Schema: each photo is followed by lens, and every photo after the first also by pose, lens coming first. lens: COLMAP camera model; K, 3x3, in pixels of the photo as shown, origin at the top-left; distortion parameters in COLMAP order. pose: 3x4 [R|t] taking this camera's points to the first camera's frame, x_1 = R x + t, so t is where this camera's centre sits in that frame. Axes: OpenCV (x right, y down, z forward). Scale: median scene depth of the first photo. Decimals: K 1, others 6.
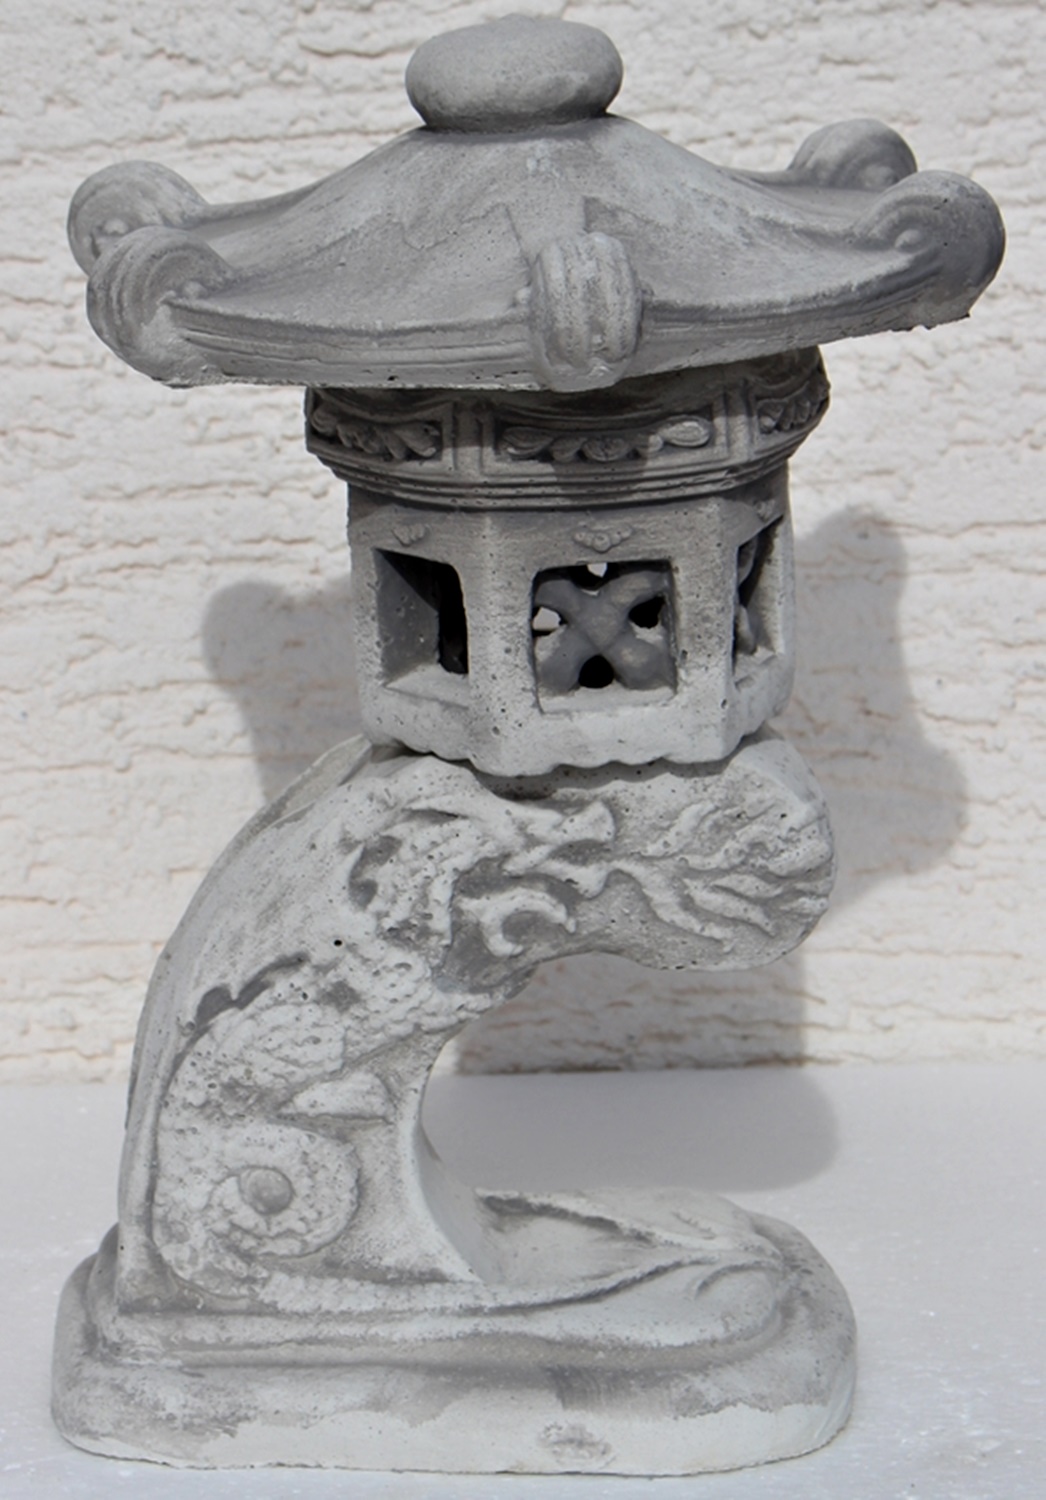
lens RADIAL K [[4949.4, 0, 523.0], [0, 4949.4, 750.0], [0, 0, 1]] dist [-0.032592, 0.288274]
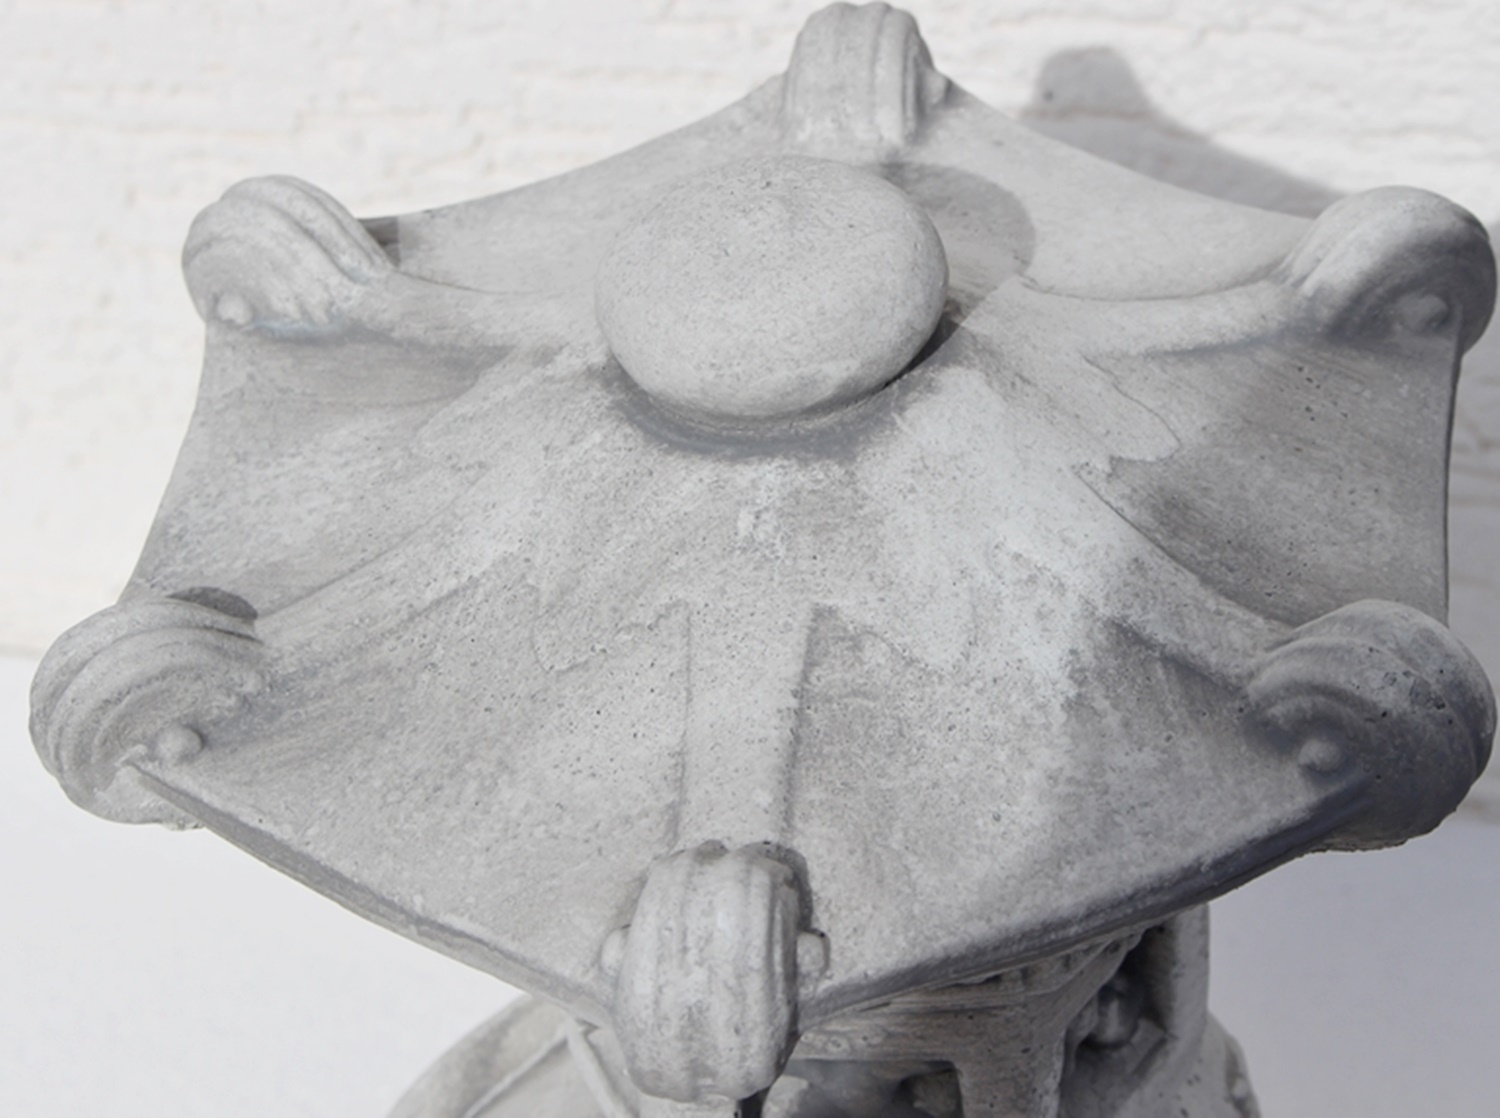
lens RADIAL K [[4468.8, 0, 892.5], [0, 4468.8, 558.2], [0, 0, 1]] dist [-0.036804, 1.224942]
pose [[0.976531, 0.127579, -0.173525, 0.114141], [-0.038388, 0.895880, 0.442635, -0.352544], [0.211929, -0.425586, 0.879752, 0.493629]]
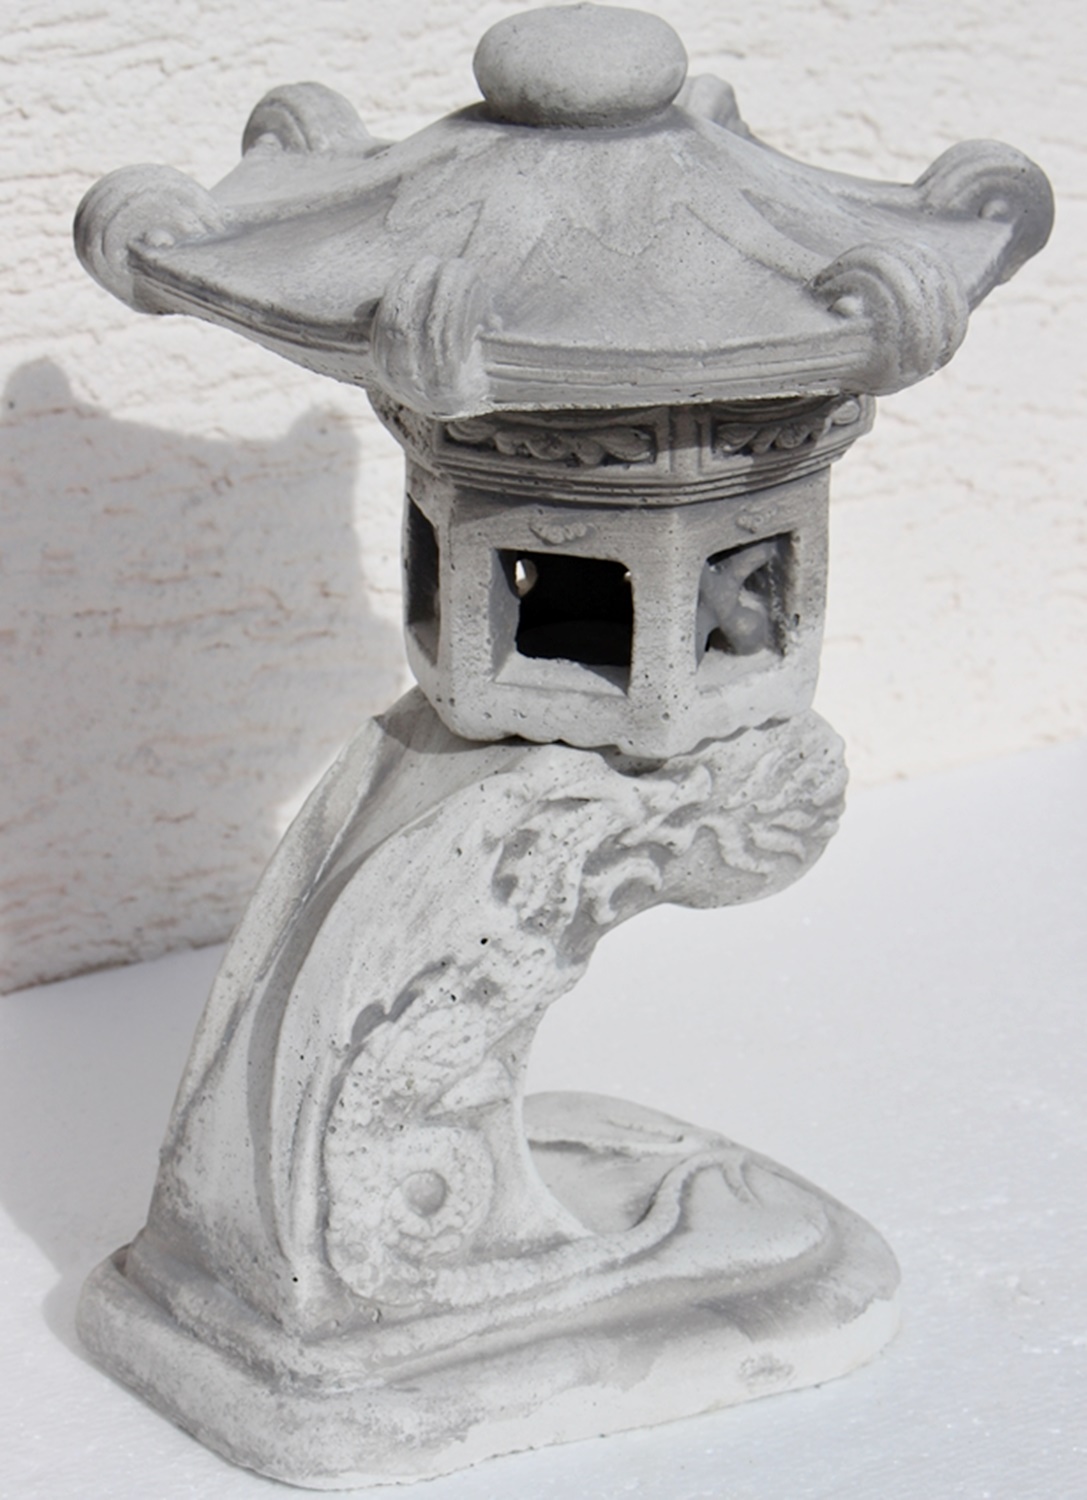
lens RADIAL K [[4054.5, 0, 543.5], [0, 4054.5, 750.0], [0, 0, 1]] dist [-0.008664, 0.120599]
pose [[0.817551, -0.148437, 0.556397, -0.483618], [0.090181, 0.987288, 0.130883, -0.106856], [-0.568752, -0.056827, 0.820544, 0.320887]]
